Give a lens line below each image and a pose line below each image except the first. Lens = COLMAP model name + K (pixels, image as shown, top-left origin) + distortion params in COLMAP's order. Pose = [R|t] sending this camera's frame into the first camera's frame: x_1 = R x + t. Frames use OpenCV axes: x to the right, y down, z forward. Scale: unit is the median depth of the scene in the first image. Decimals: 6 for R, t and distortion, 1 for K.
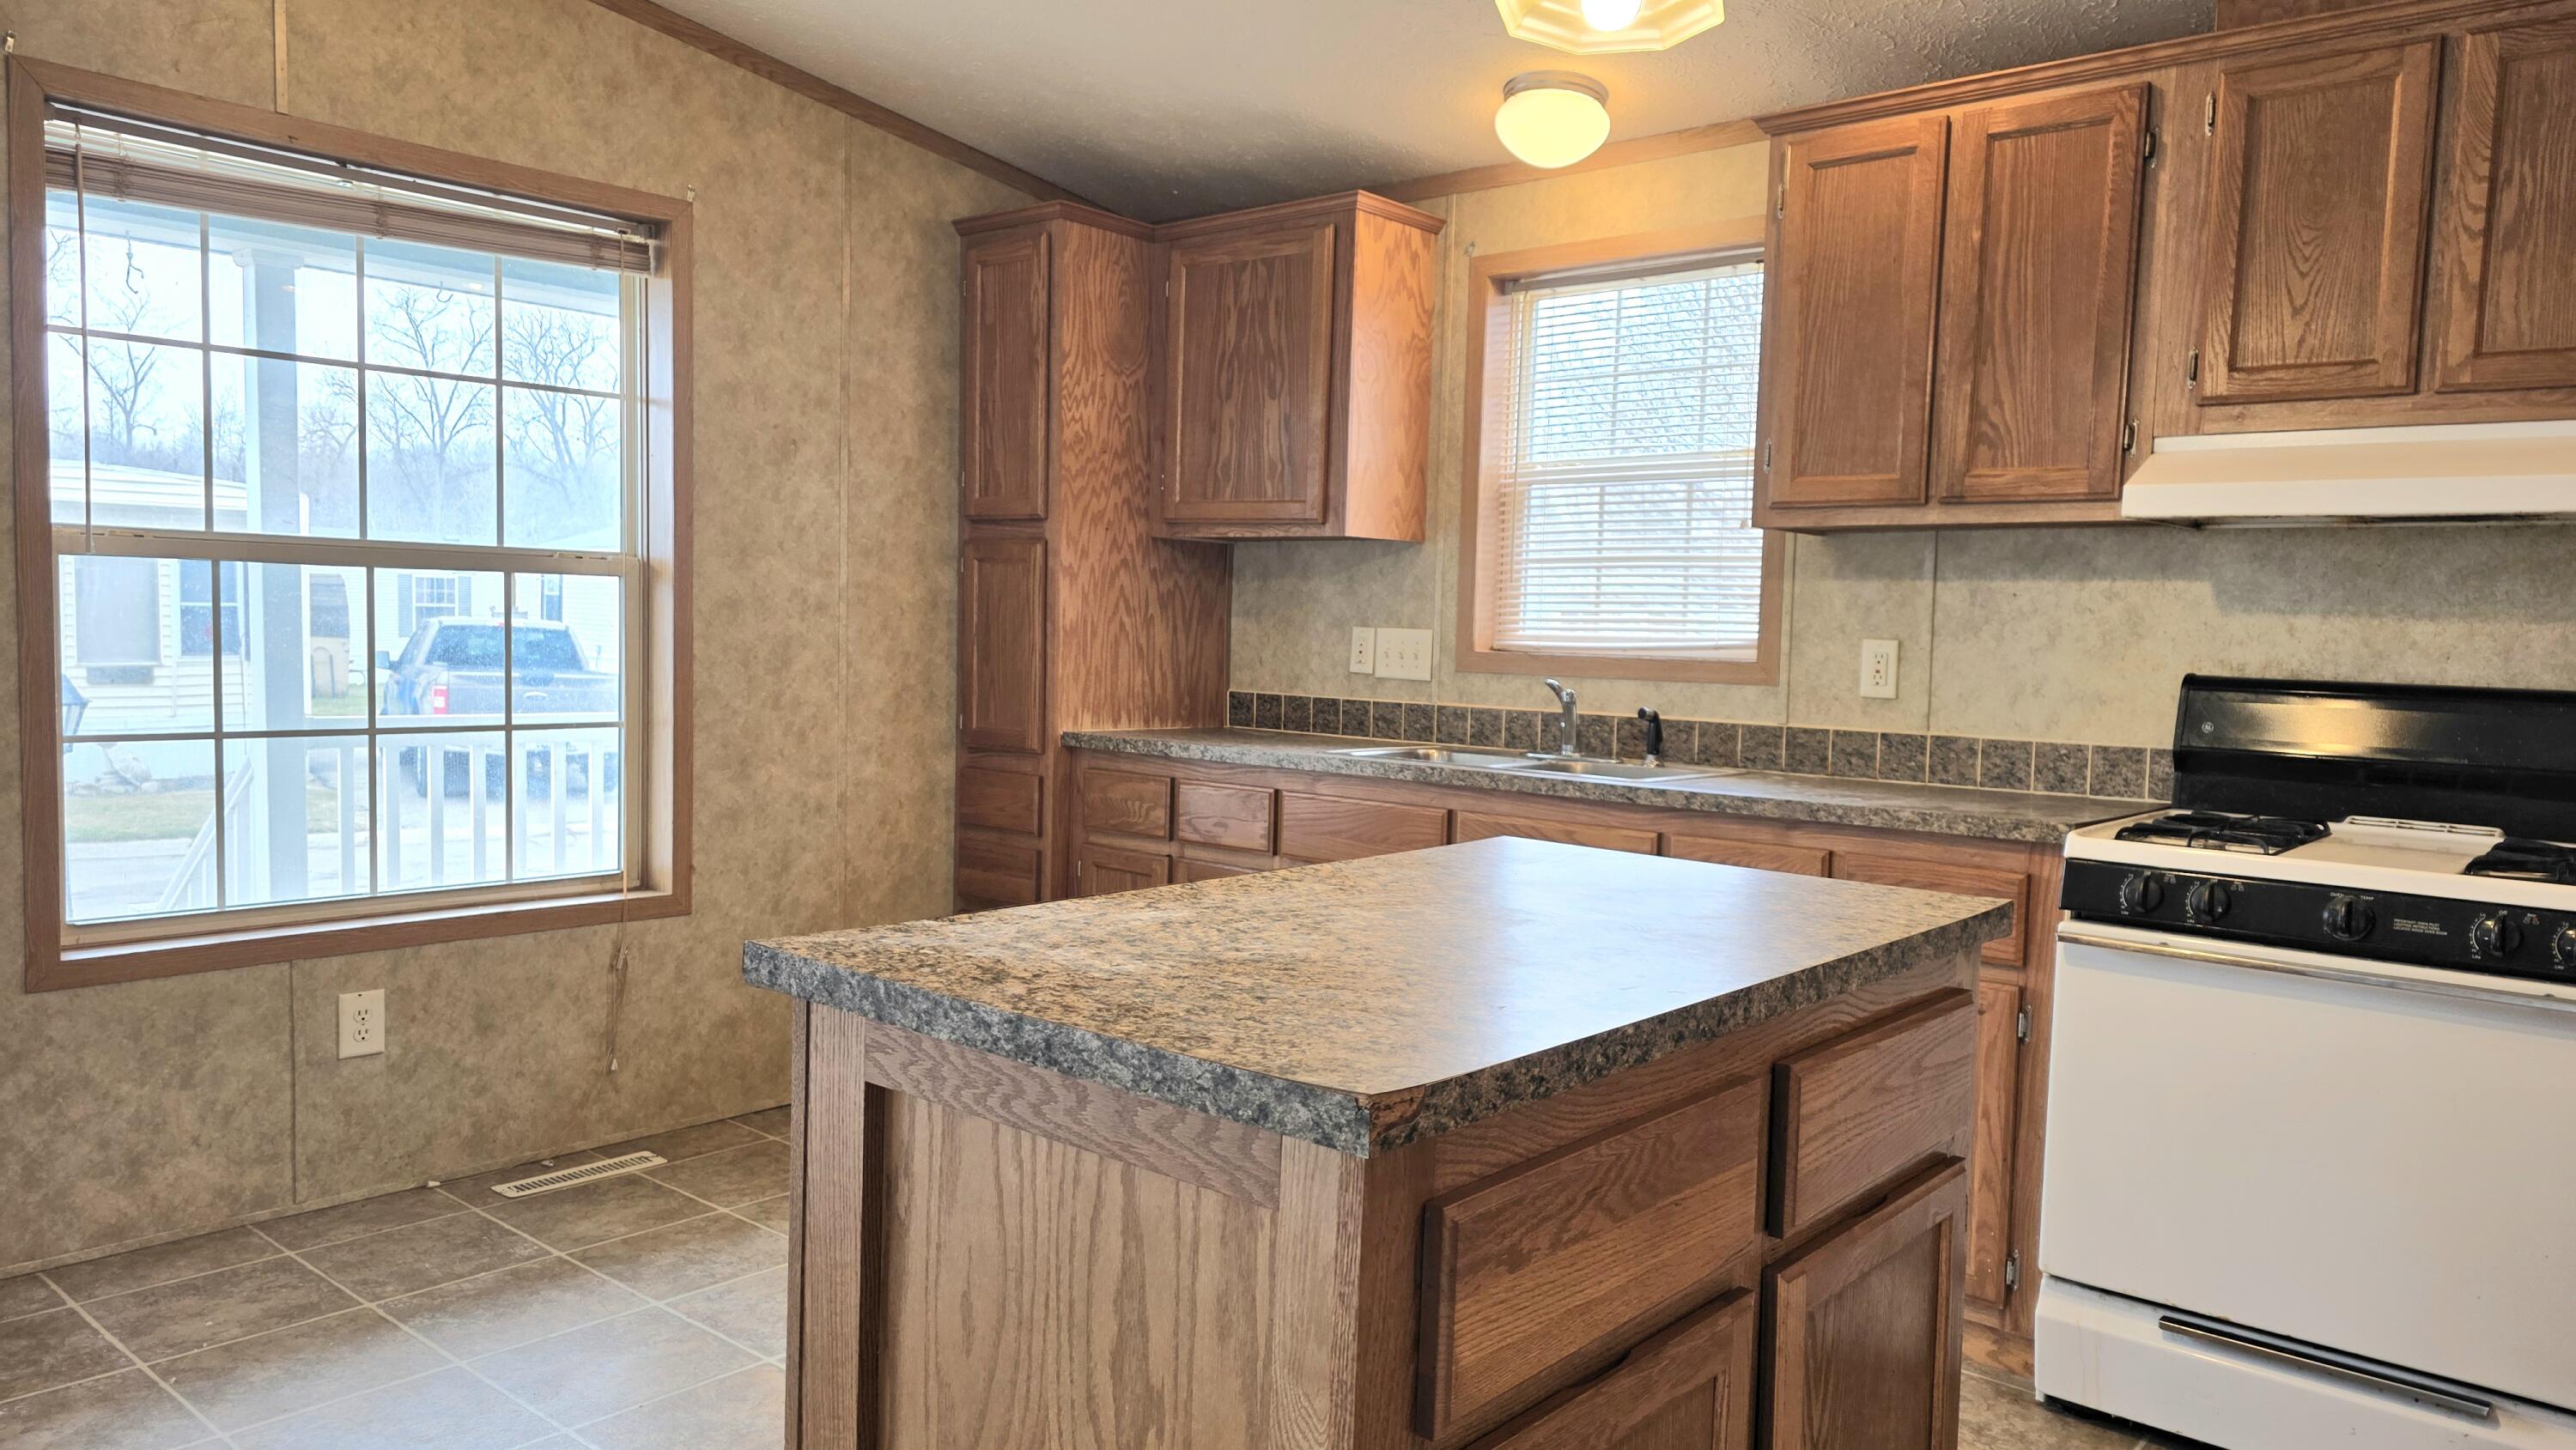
lens RADIAL K [[1714.3, 0, 1299.9], [0, 1714.3, 739.2], [0, 0, 1]] dist [0.074450, -0.077576]
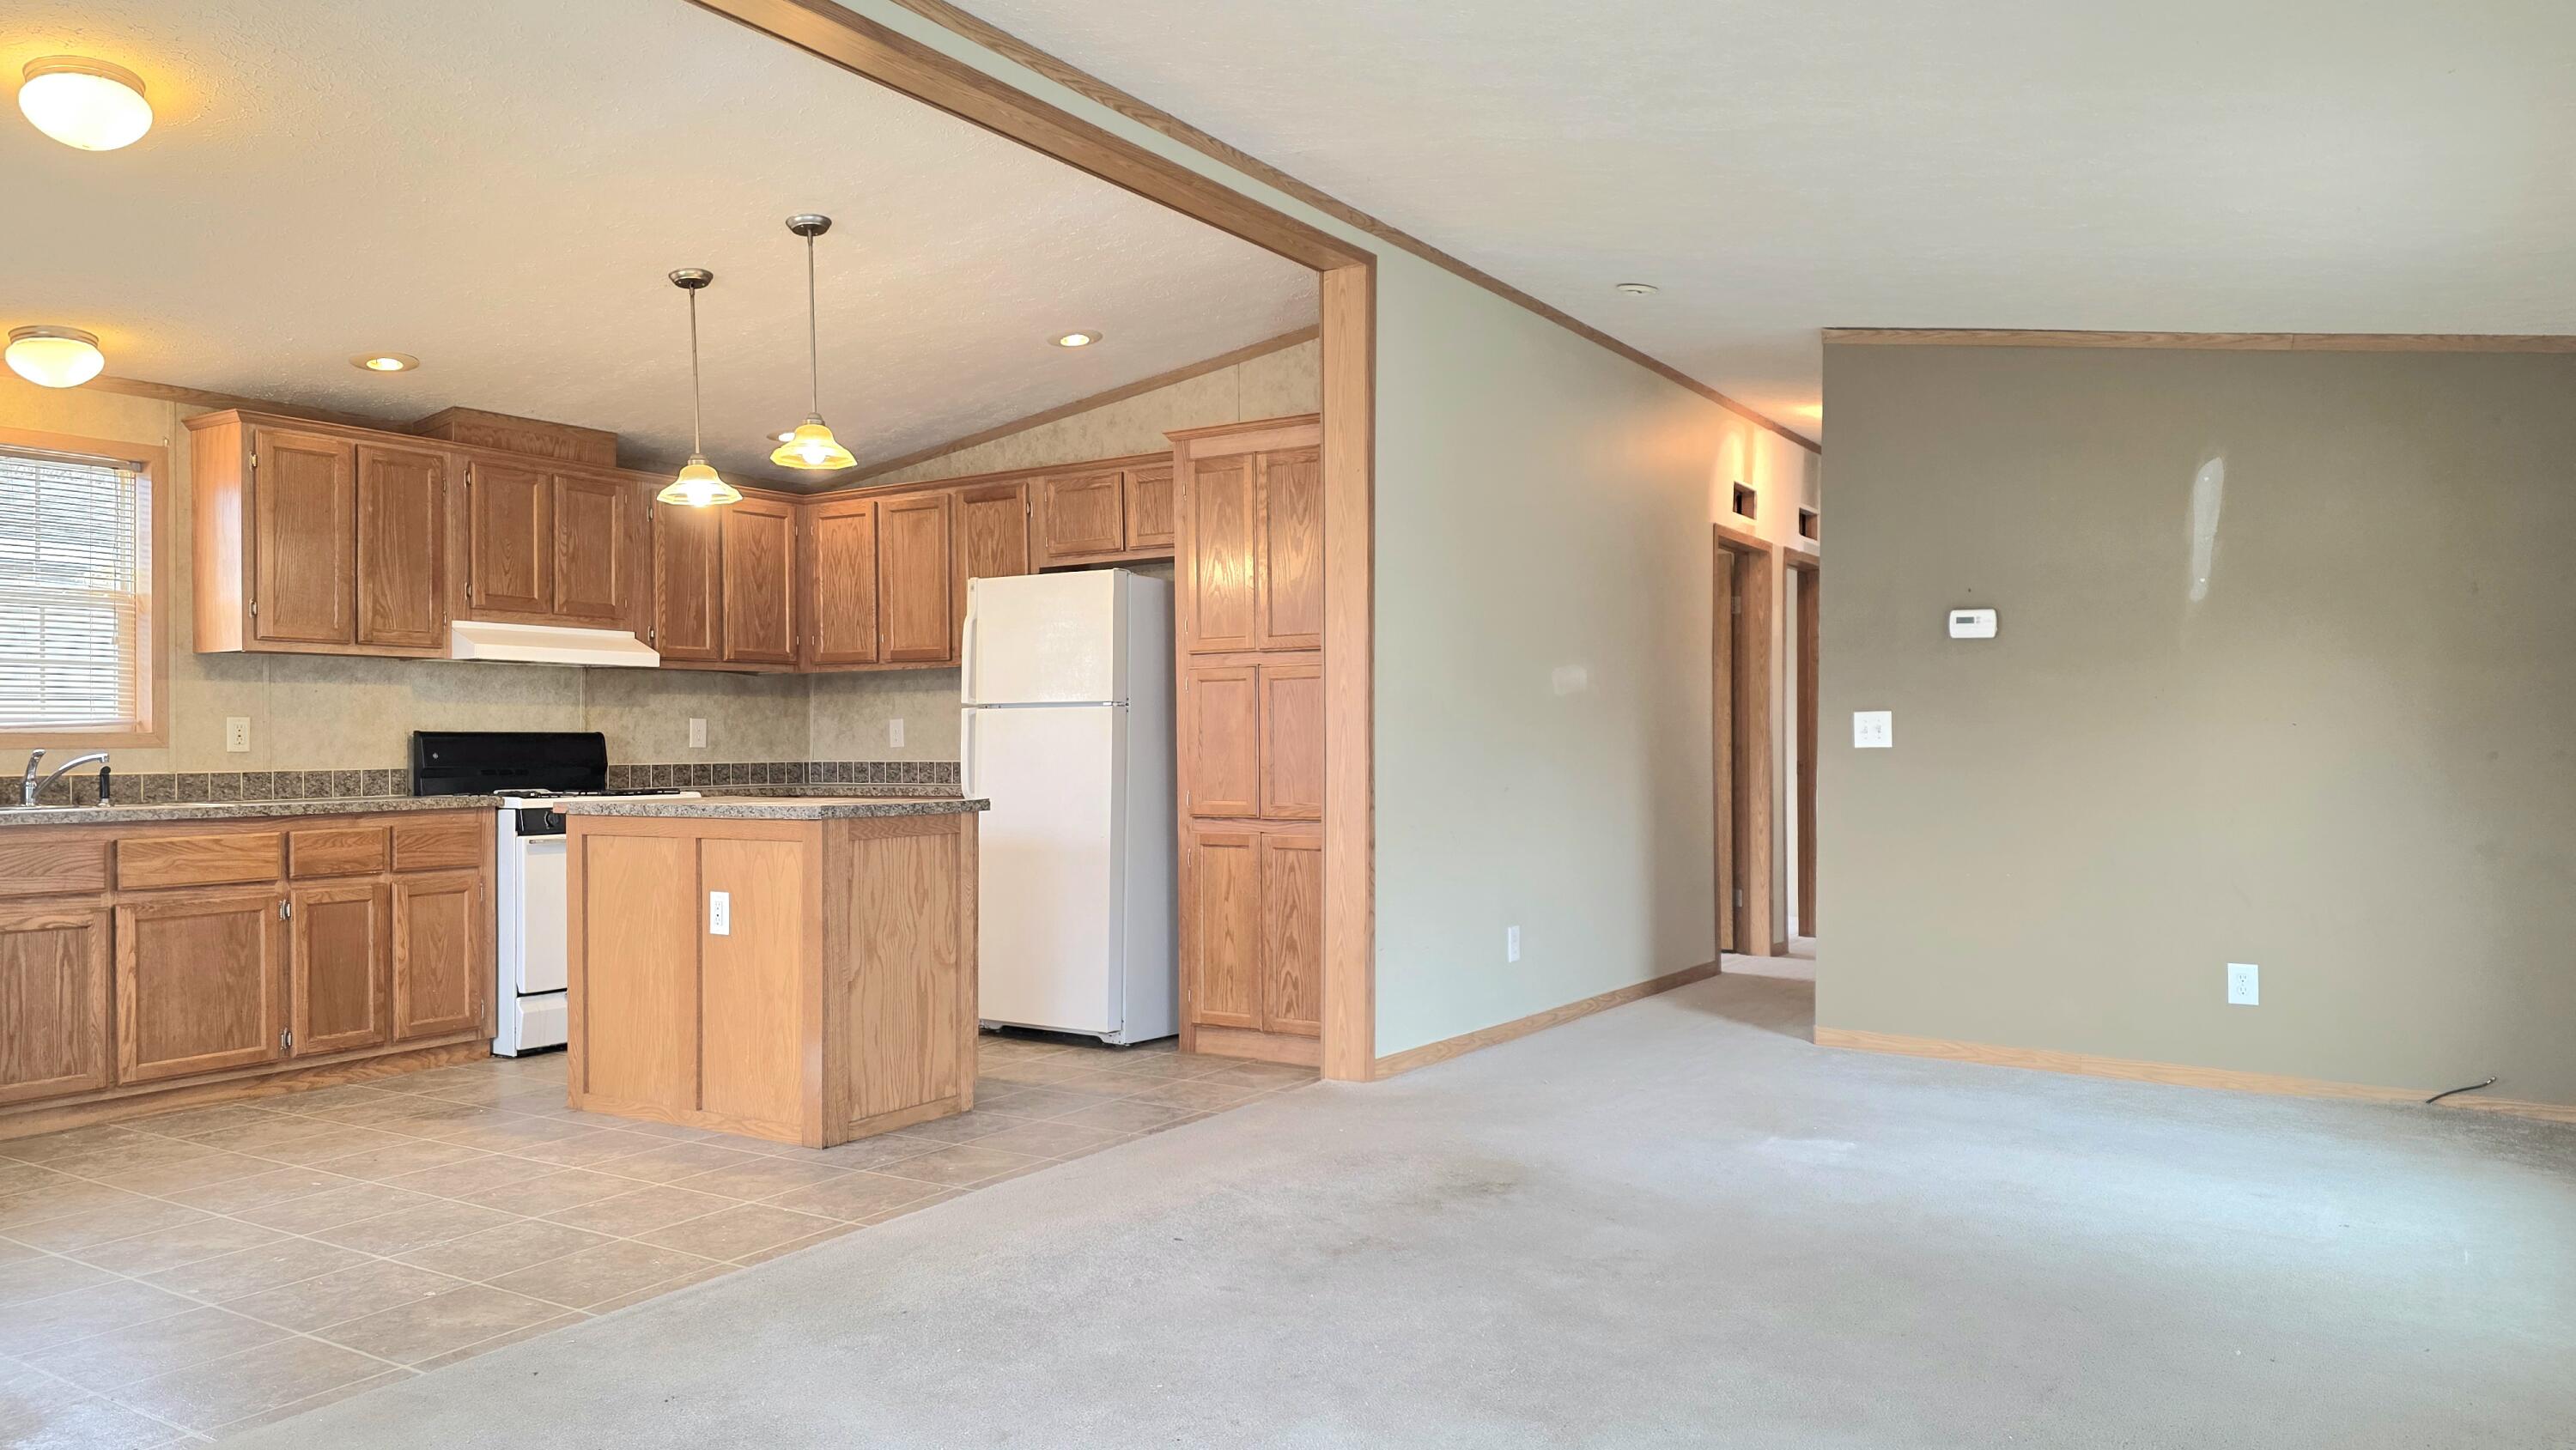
lens RADIAL K [[1714.3, 0, 1299.9], [0, 1714.3, 739.2], [0, 0, 1]] dist [0.074450, -0.077576]
pose [[-0.135613, -0.024546, 0.990458, -1.322598], [0.068968, 0.997034, 0.034152, -0.020722], [-0.988358, 0.072941, -0.133518, 0.193280]]
